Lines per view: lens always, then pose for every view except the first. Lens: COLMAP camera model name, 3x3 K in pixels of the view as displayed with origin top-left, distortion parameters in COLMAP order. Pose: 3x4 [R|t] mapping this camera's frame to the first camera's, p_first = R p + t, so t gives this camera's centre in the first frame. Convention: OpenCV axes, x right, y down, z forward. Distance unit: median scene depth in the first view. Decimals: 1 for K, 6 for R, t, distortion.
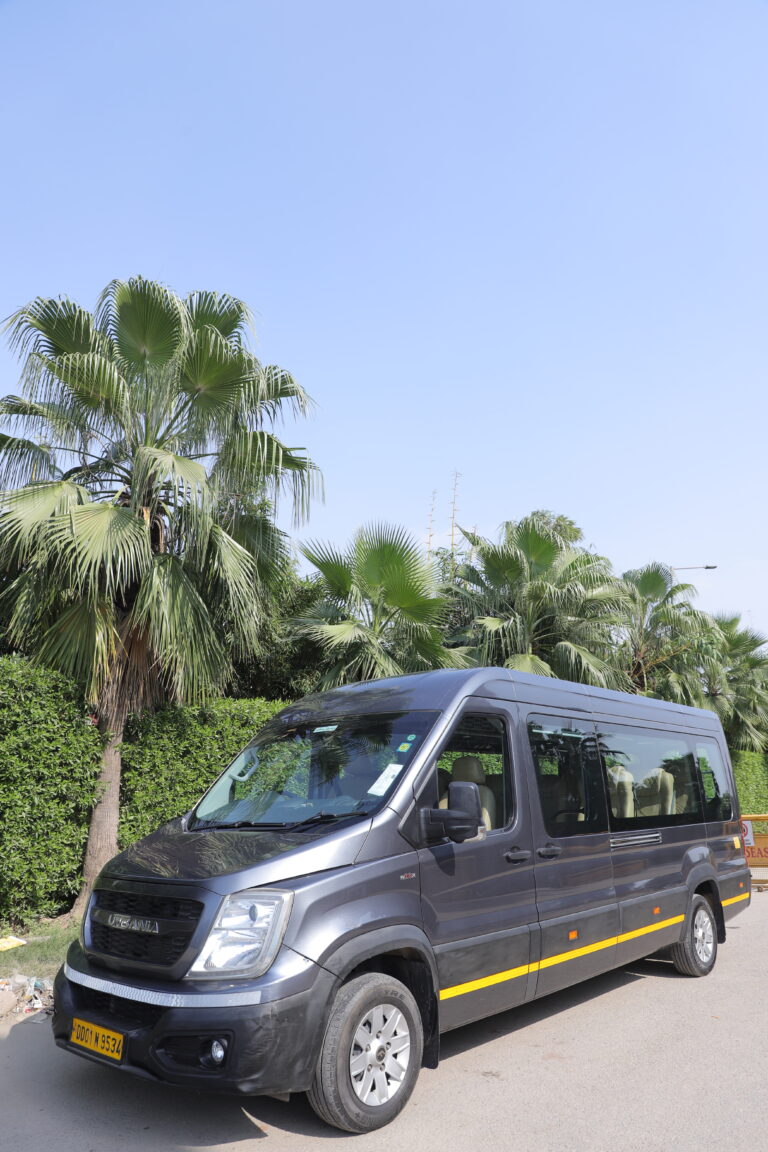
lens RADIAL K [[793.6, 0, 387.0], [0, 793.6, 589.1], [0, 0, 1]] dist [-0.078792, 0.038253]
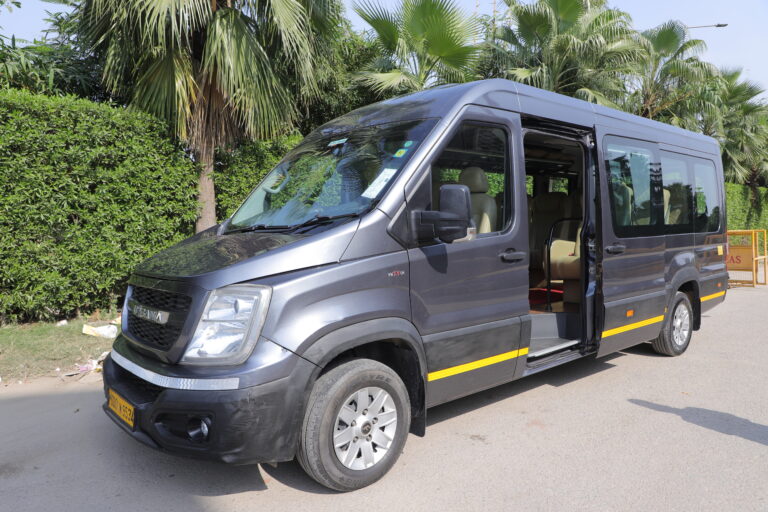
lens RADIAL K [[579.1, 0, 365.9], [0, 579.1, 263.3], [0, 0, 1]] dist [-0.059828, 0.042159]
pose [[0.990514, 0.007450, -0.137208, 0.042396], [0.038328, 0.943918, 0.327949, 0.045617], [0.131956, -0.330097, 0.934678, 0.129410]]
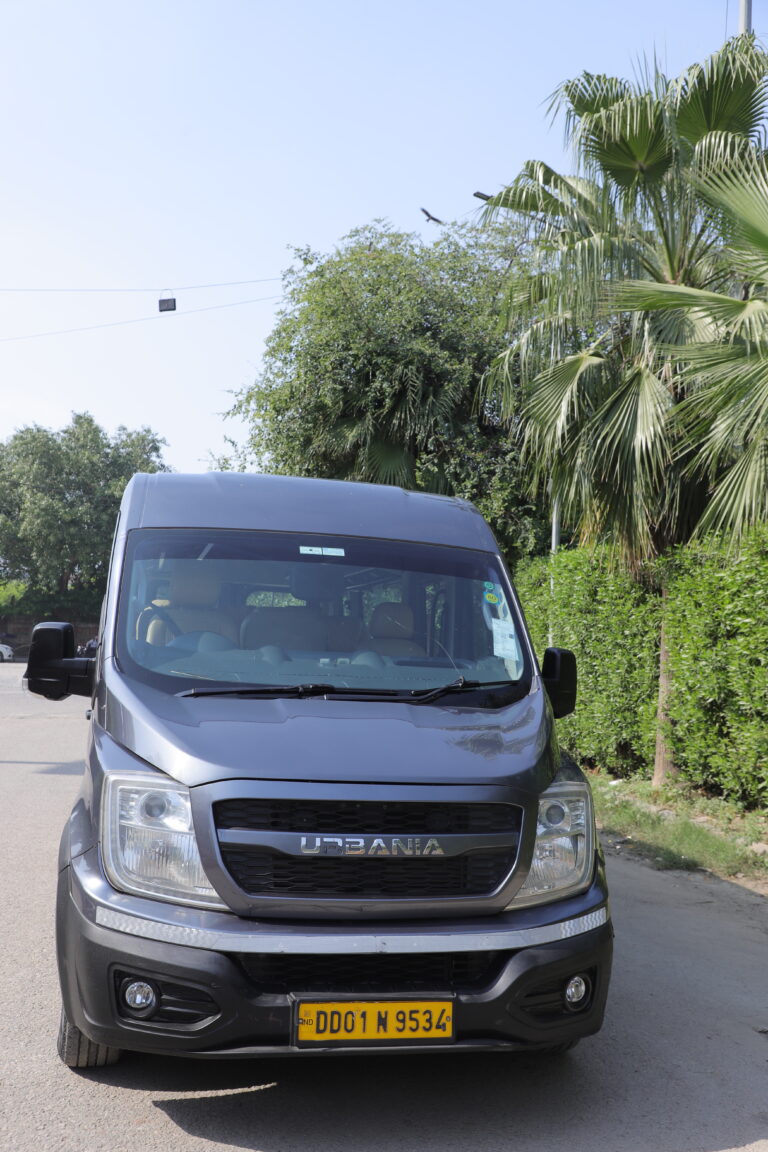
lens RADIAL K [[1126.4, 0, 383.9], [0, 1126.4, 566.4], [0, 0, 1]] dist [0.021625, 0.000000]
pose [[0.612482, 0.098598, 0.784311, -0.471657], [-0.263282, 0.960985, 0.084793, 0.053779], [-0.745351, -0.258429, 0.614545, 0.206830]]
